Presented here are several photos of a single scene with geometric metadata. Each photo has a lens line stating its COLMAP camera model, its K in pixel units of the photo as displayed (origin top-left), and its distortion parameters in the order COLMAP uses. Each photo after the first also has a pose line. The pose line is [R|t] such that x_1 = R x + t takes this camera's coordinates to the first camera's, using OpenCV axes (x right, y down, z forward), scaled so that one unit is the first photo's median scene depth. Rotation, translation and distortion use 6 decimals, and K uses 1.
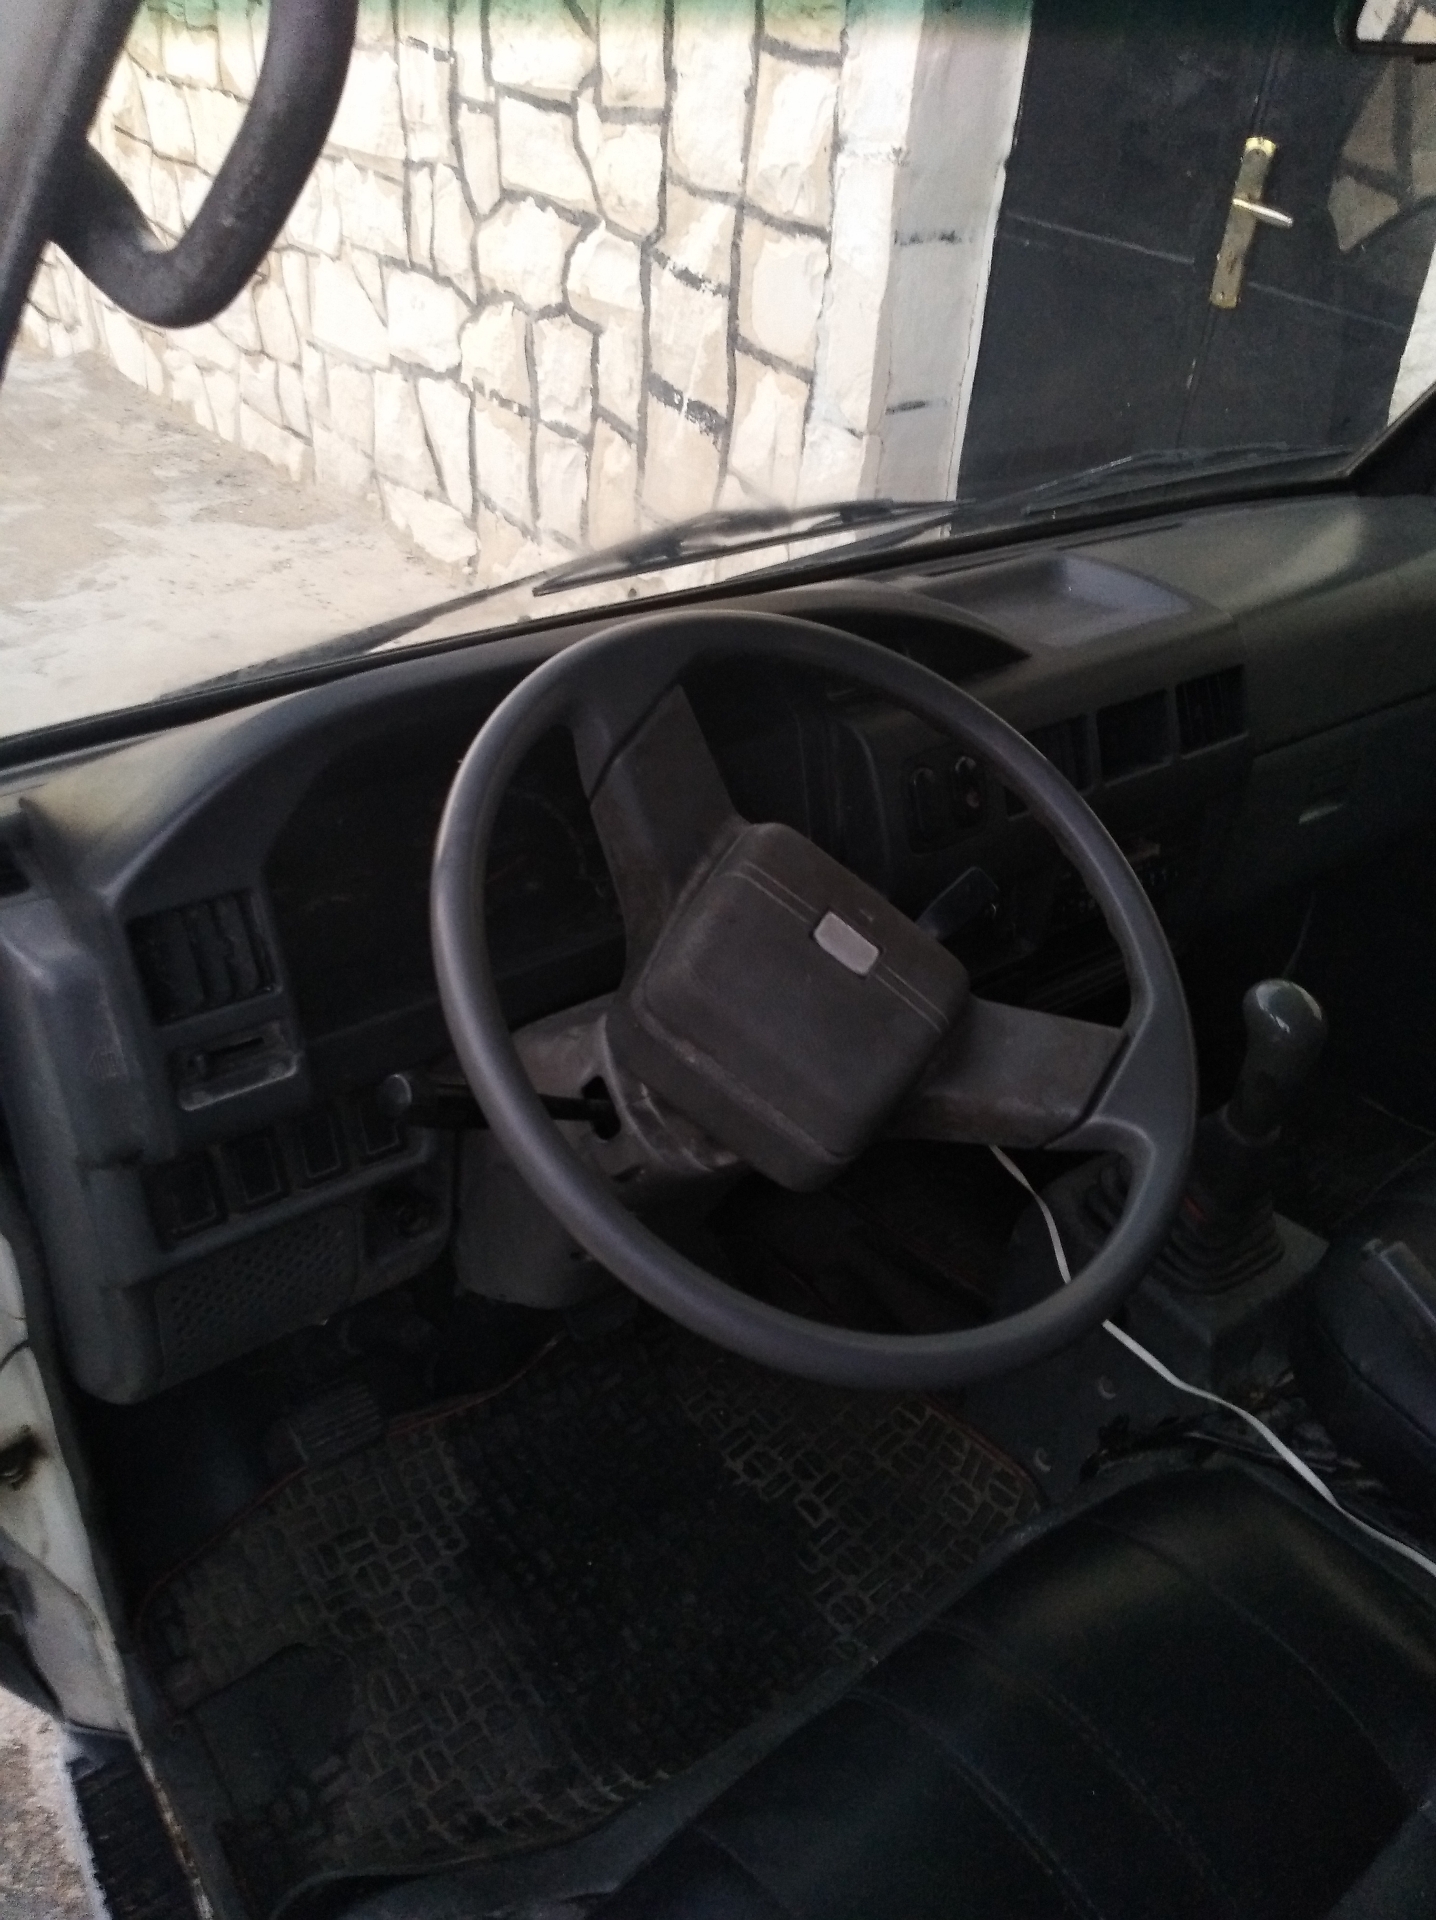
lens RADIAL K [[1450.8, 0, 718.0], [0, 1450.8, 960.0], [0, 0, 1]] dist [0.018968, -0.047078]
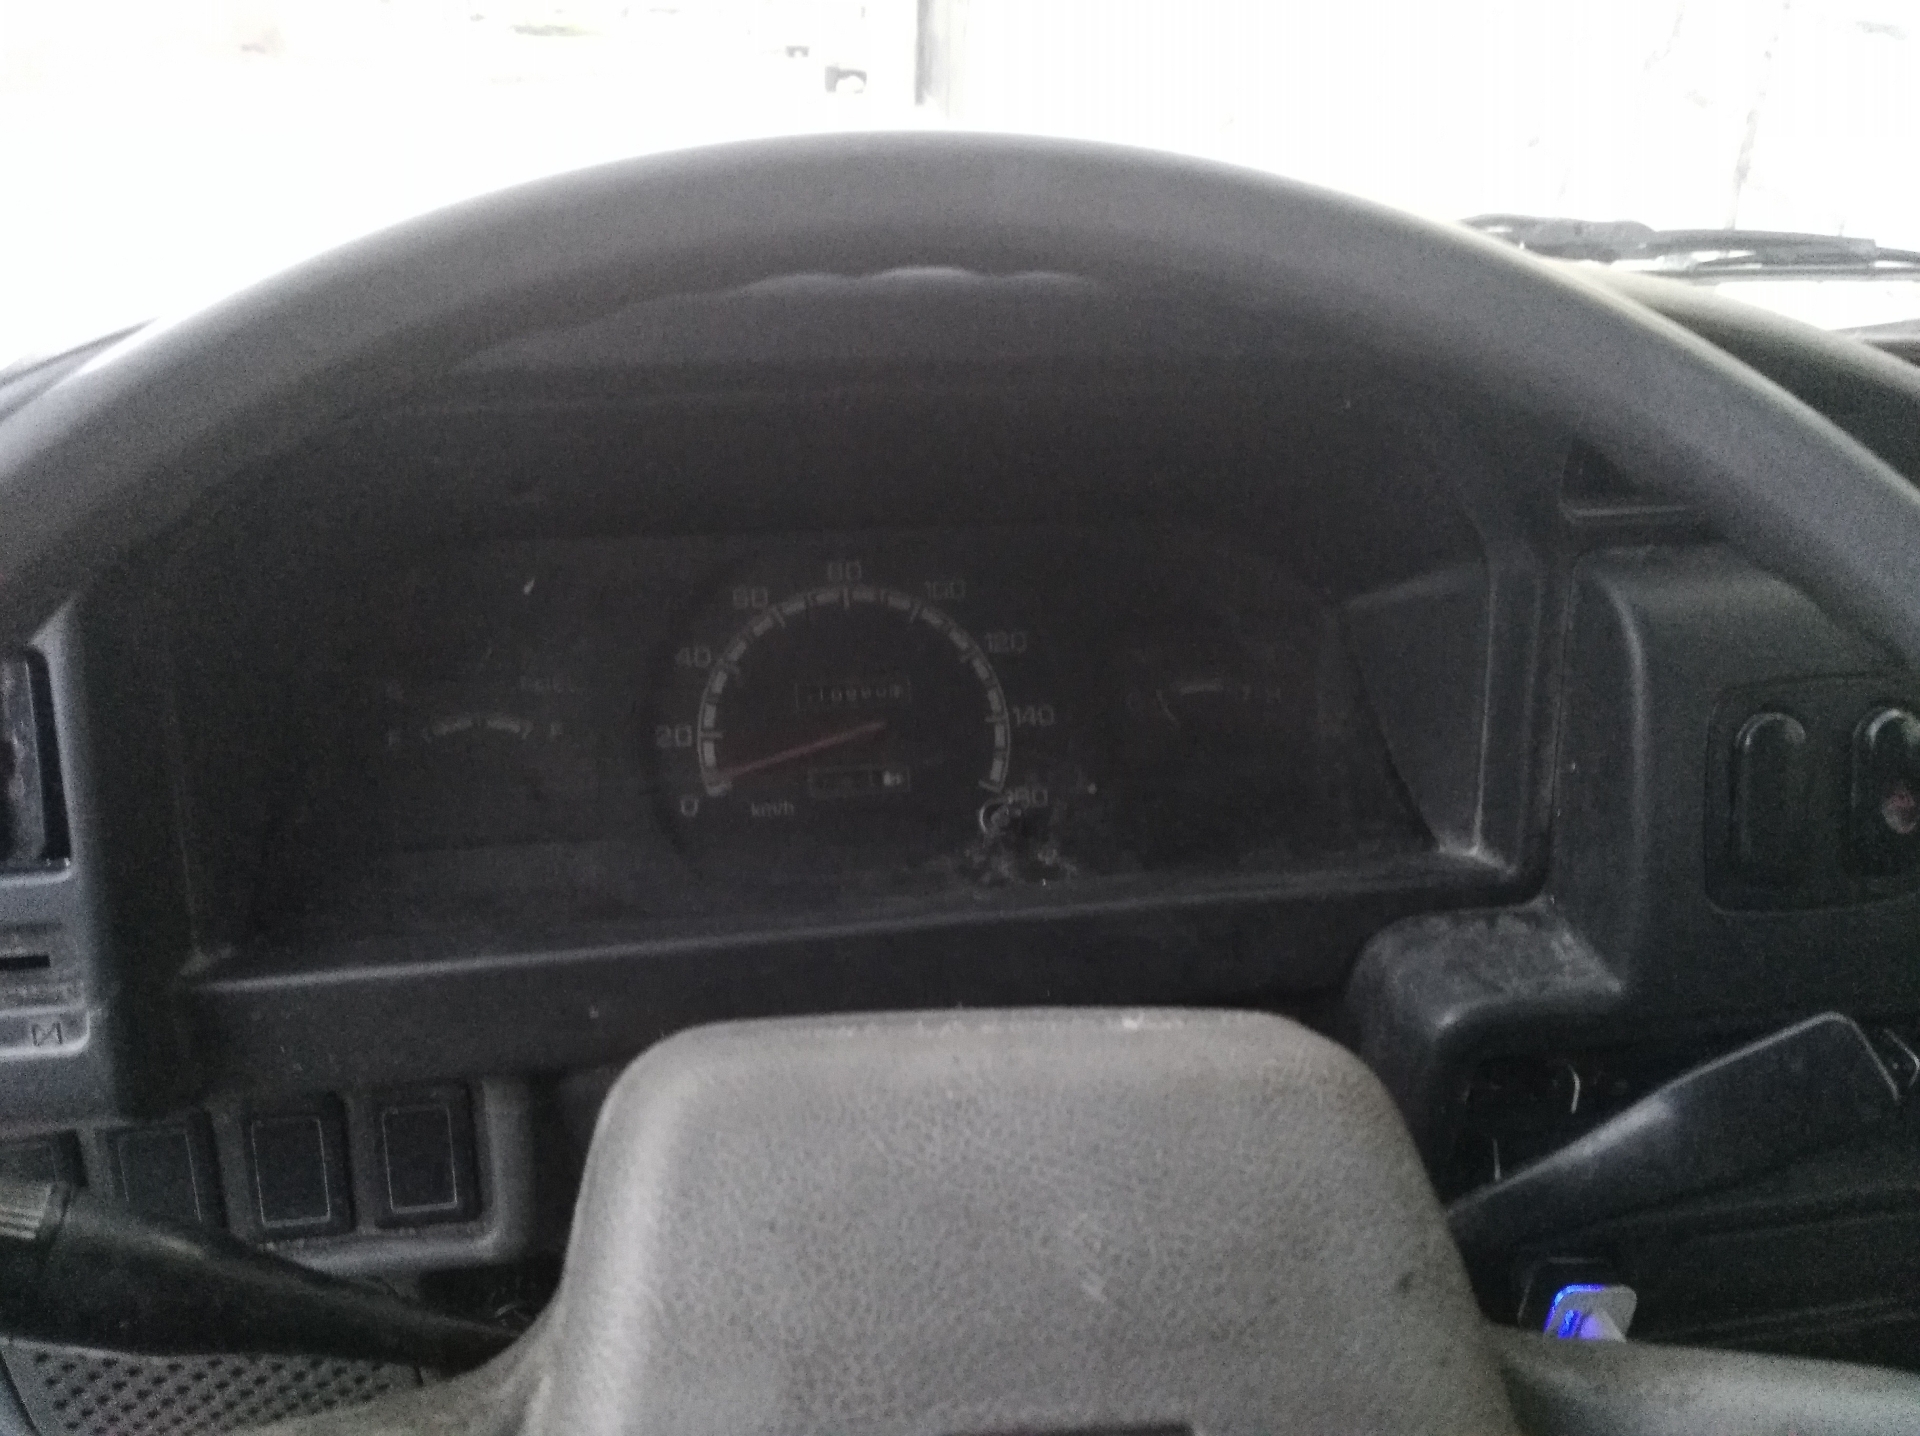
lens RADIAL K [[1416.9, 0, 960.0], [0, 1416.9, 718.0], [0, 0, 1]] dist [0.013916, -0.014397]
pose [[0.888479, 0.200818, -0.412647, 0.033950], [-0.235595, 0.971235, -0.034605, -0.020295], [0.393828, 0.127964, 0.910234, 0.177971]]
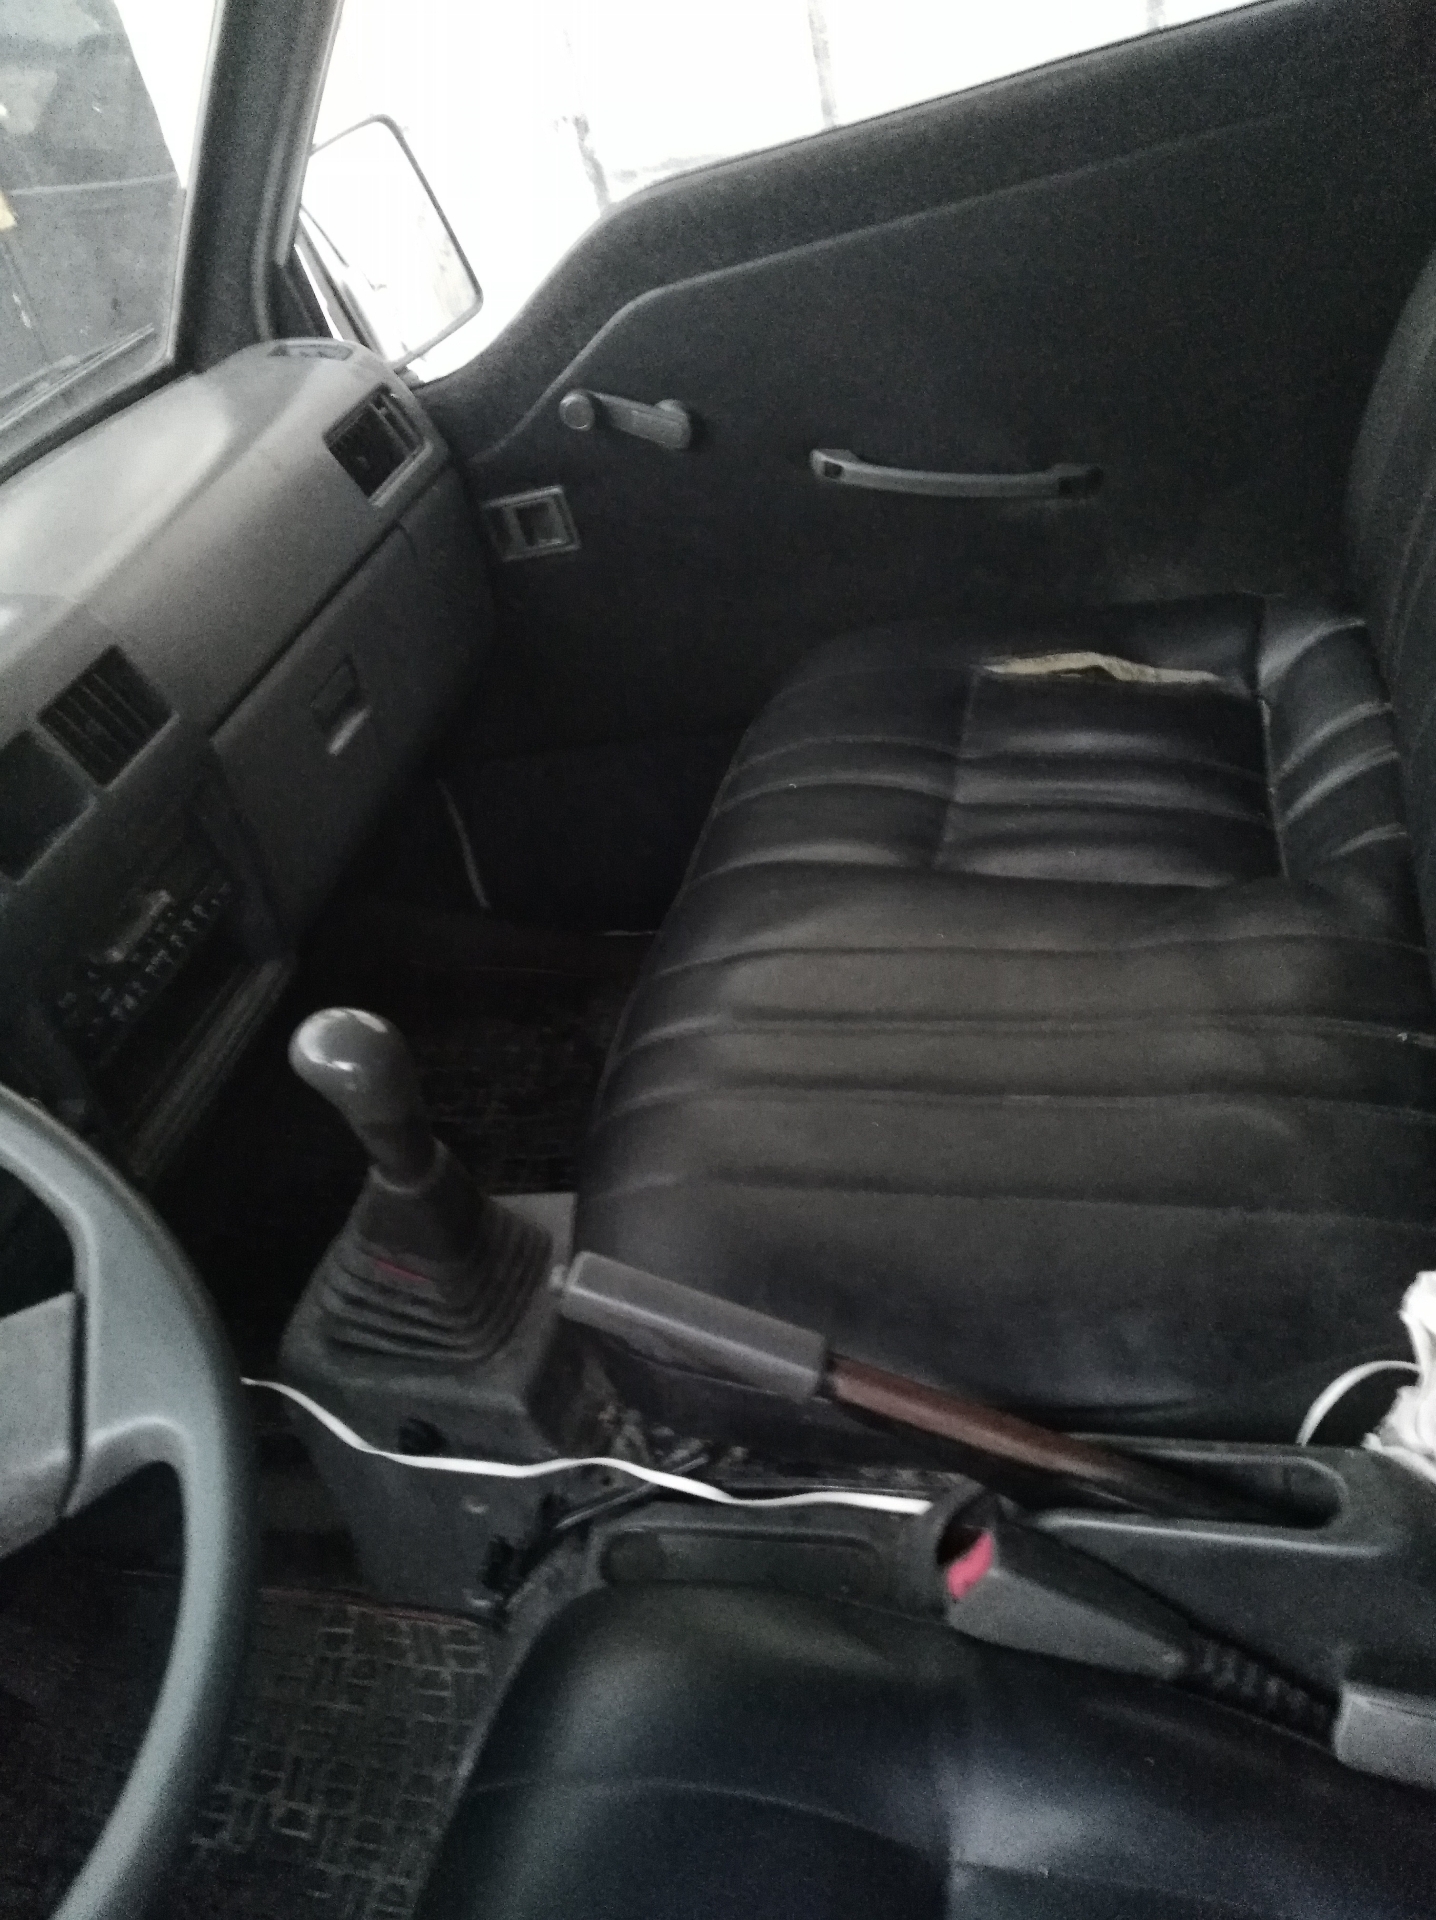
lens RADIAL K [[1447.1, 0, 718.0], [0, 1447.1, 960.0], [0, 0, 1]] dist [0.040178, -0.053883]
pose [[0.741500, -0.555795, 0.375859, 0.085651], [0.534794, 0.827877, 0.169159, -0.008395], [-0.405182, 0.075576, 0.911107, 0.065882]]
